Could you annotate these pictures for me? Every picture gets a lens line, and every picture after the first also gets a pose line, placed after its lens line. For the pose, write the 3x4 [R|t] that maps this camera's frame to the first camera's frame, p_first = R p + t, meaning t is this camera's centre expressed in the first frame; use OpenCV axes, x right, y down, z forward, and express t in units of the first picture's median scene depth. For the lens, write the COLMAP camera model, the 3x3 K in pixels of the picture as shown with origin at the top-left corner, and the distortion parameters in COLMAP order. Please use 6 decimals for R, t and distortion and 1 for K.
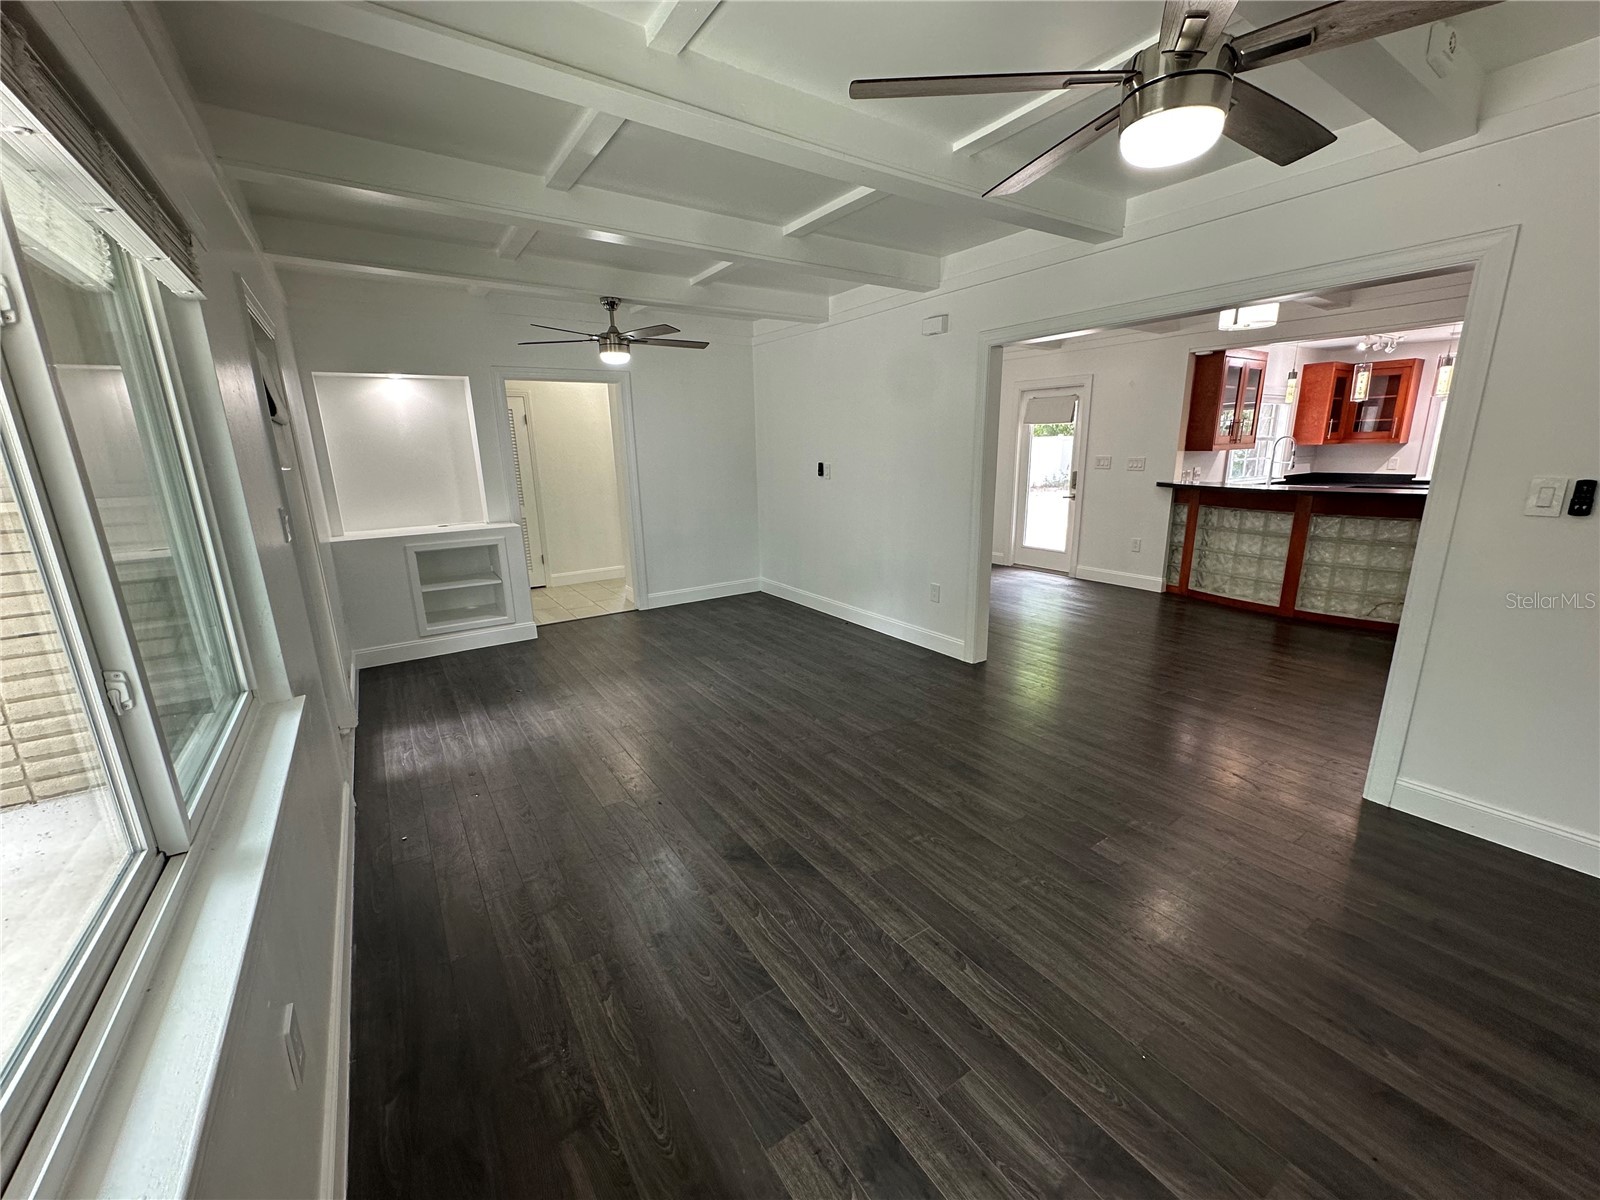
lens RADIAL K [[636.6, 0, 799.9], [0, 636.6, 609.3], [0, 0, 1]] dist [-0.001805, 0.000984]
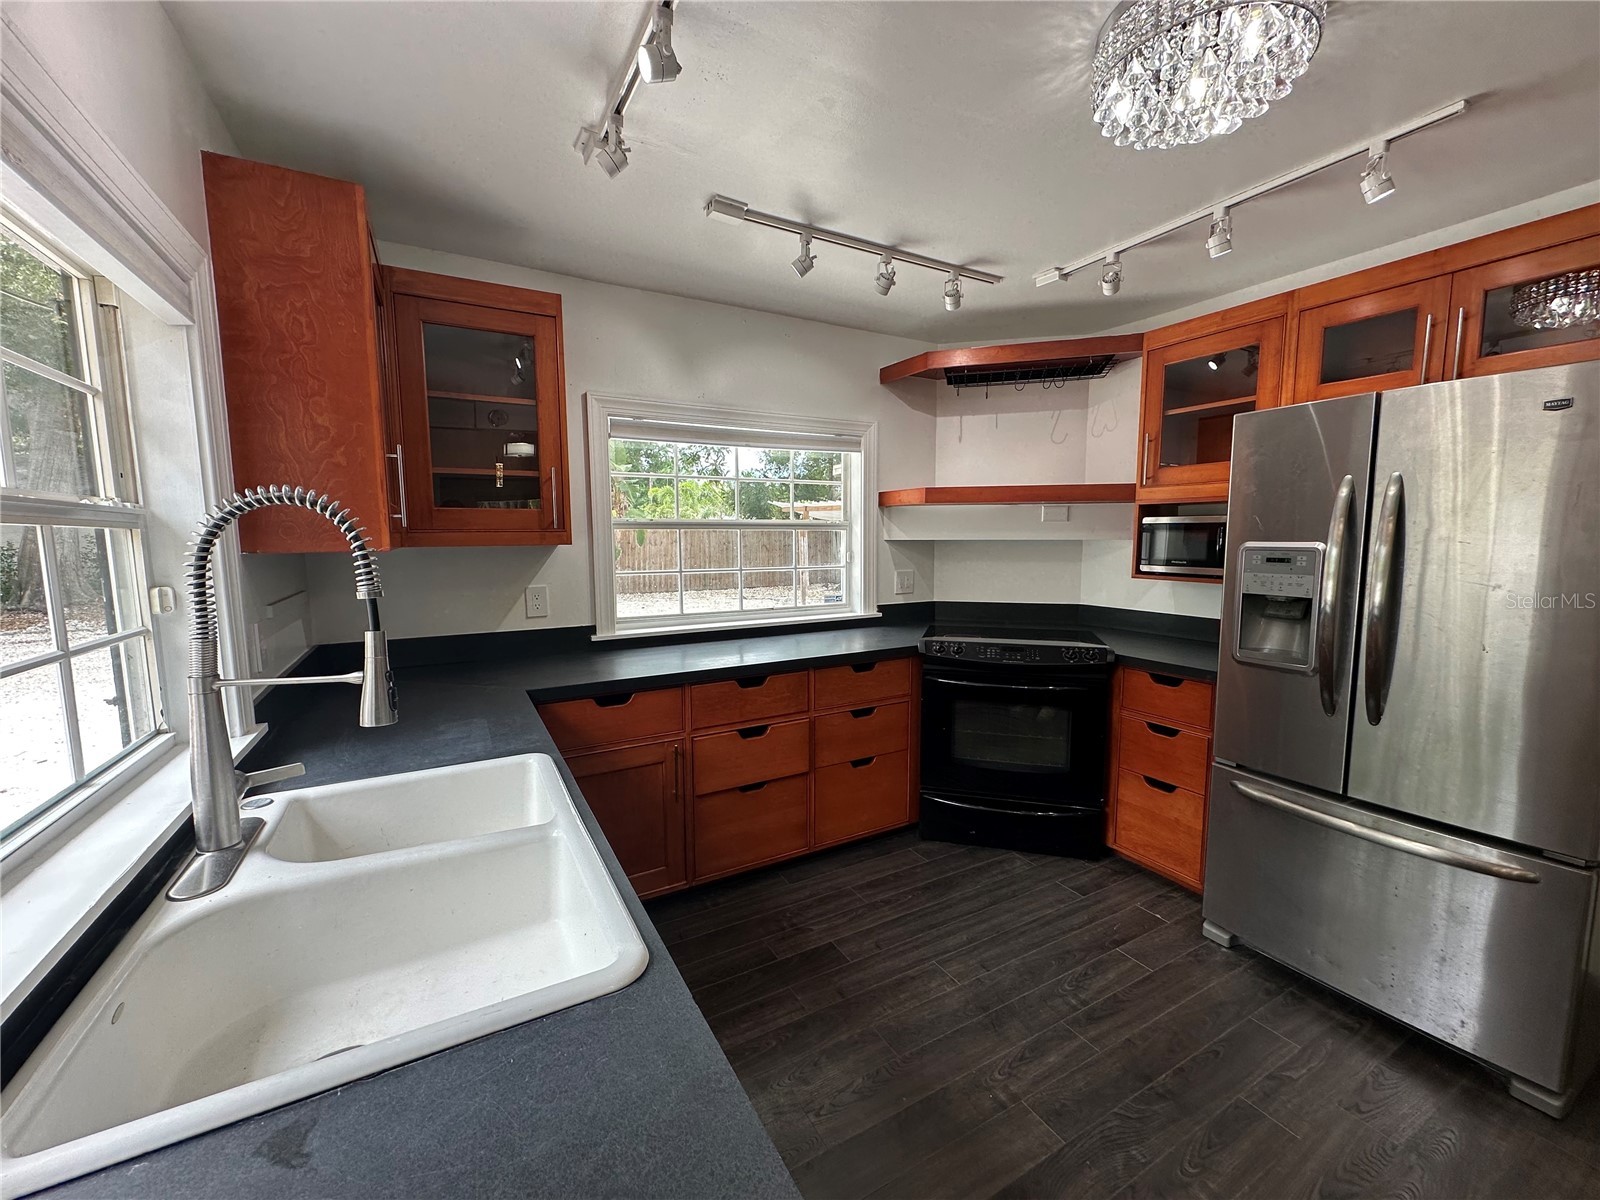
lens RADIAL K [[636.6, 0, 803.2], [0, 636.6, 600.8], [0, 0, 1]] dist [-0.001805, 0.000984]
pose [[0.085325, -0.086117, 0.992625, 0.642977], [0.254864, 0.964999, 0.061812, -0.230031], [-0.963205, 0.247710, 0.104286, 0.886947]]
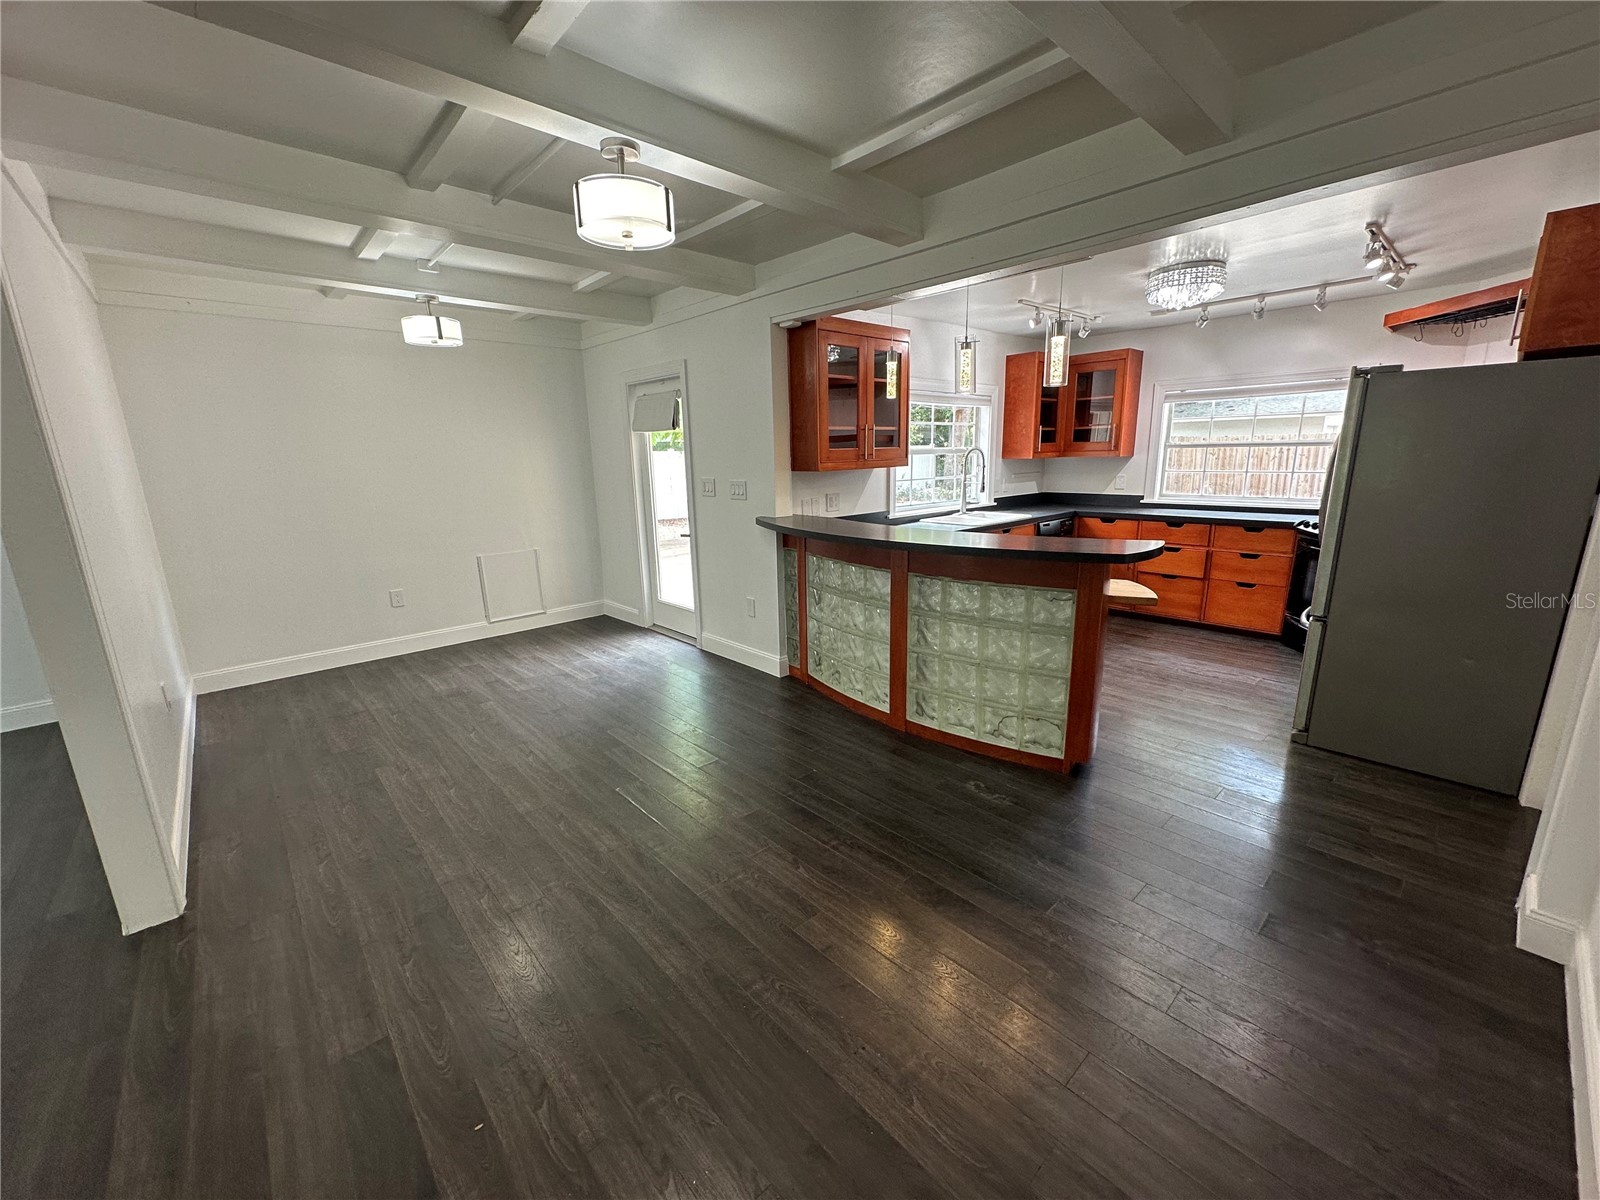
lens RADIAL K [[636.6, 0, 799.2], [0, 636.6, 599.9], [0, 0, 1]] dist [-0.001805, 0.000984]
pose [[0.989730, -0.036223, 0.138281, 0.455014], [0.040614, 0.998752, -0.029061, -0.080981], [-0.137056, 0.034379, 0.989967, 0.296697]]
